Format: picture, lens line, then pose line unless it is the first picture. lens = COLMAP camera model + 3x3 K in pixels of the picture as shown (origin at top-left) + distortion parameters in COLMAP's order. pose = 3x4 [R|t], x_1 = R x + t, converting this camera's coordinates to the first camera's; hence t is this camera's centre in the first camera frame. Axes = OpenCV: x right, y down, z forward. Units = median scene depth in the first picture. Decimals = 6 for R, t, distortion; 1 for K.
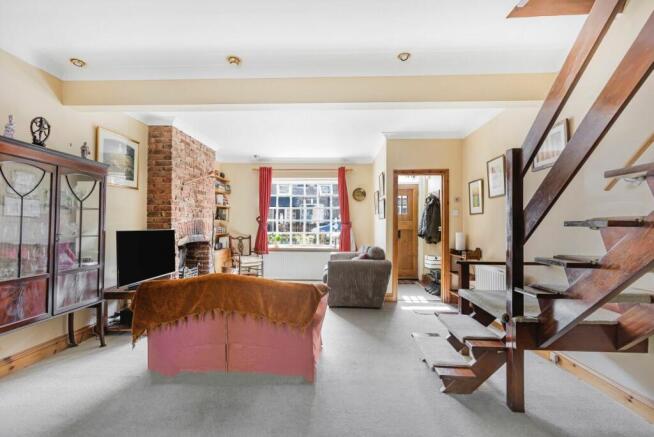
lens RADIAL K [[300.7, 0, 323.9], [0, 300.7, 219.5], [0, 0, 1]] dist [-0.001245, 0.000319]
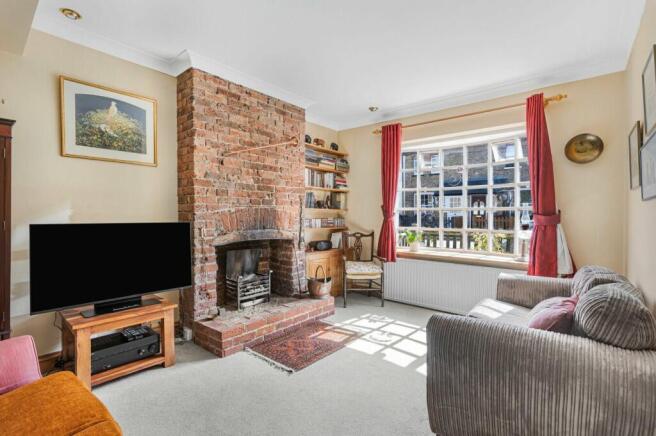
lens RADIAL K [[301.6, 0, 333.1], [0, 301.6, 215.0], [0, 0, 1]] dist [-0.001245, 0.000319]
pose [[0.788042, 0.005028, -0.615601, 0.101774], [0.004975, 0.999882, 0.014536, 0.005919], [0.615601, -0.014518, 0.787924, 0.423755]]
